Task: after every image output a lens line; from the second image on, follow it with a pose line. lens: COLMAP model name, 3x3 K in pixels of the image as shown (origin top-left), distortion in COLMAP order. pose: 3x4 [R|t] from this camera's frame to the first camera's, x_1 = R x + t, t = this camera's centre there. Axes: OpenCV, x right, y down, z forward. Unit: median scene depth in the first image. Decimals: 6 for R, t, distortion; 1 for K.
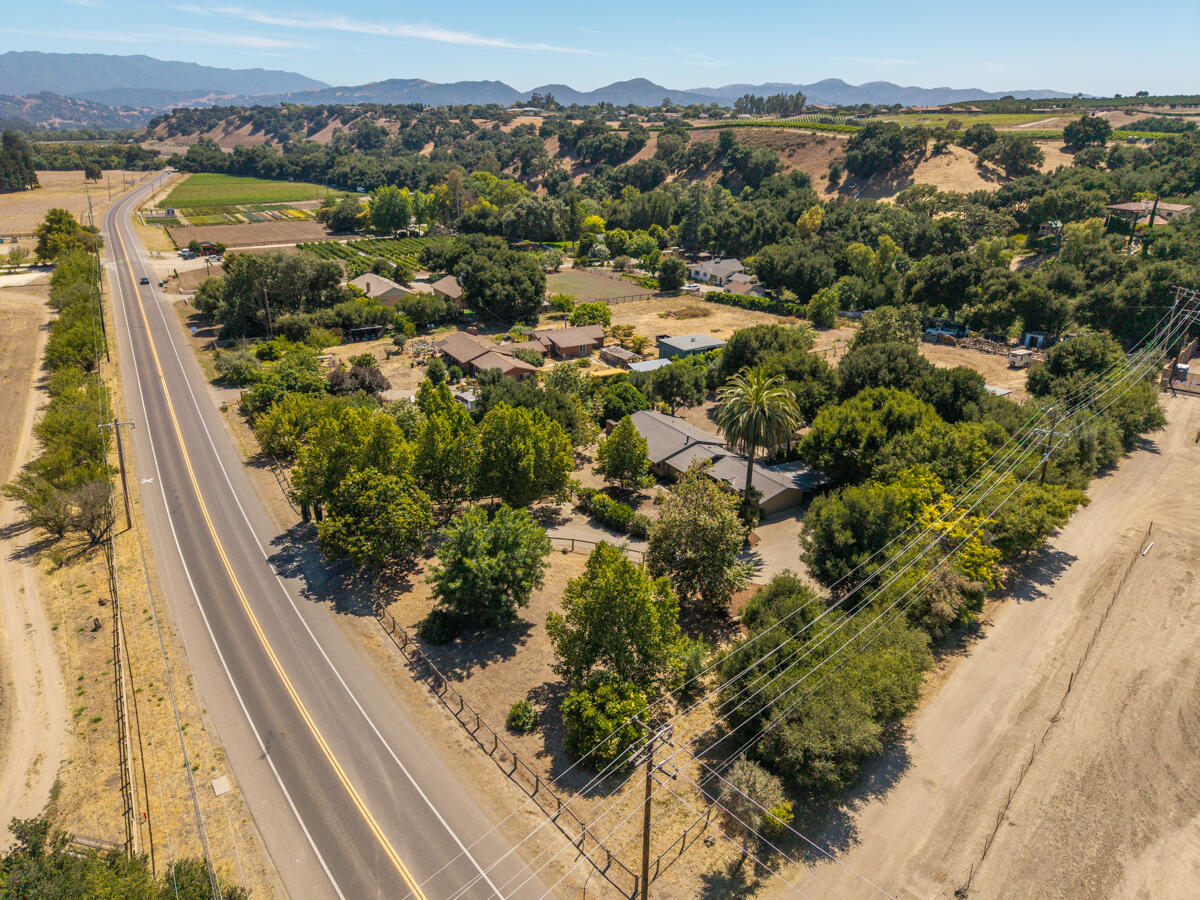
lens RADIAL K [[836.2, 0, 604.4], [0, 836.2, 450.4], [0, 0, 1]] dist [-0.003388, -0.003051]
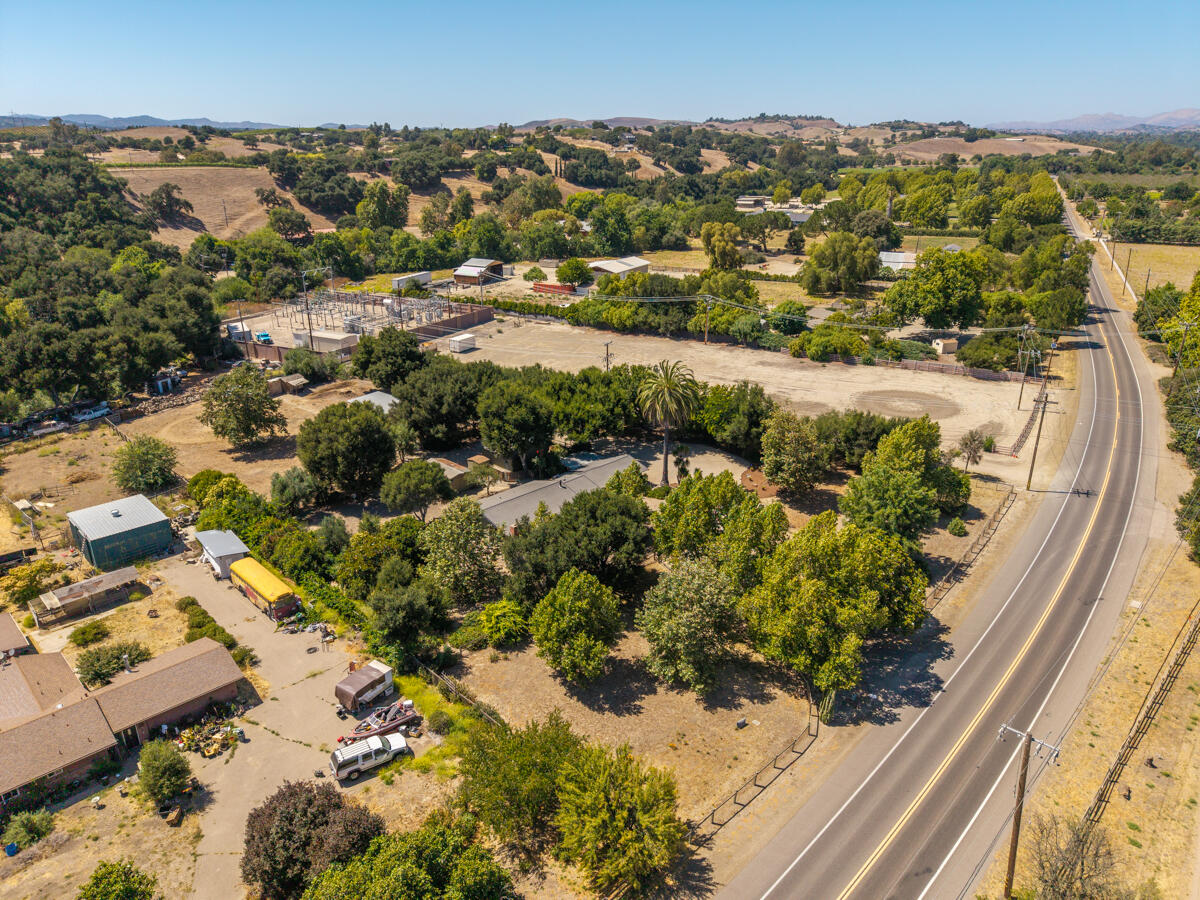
lens RADIAL K [[836.2, 0, 605.0], [0, 836.2, 450.2], [0, 0, 1]] dist [-0.003388, -0.003051]
pose [[-0.275502, -0.353117, 0.894095, -1.156312], [0.330208, 0.838733, 0.433001, -0.655547], [-0.902808, 0.414530, -0.114471, 1.531965]]
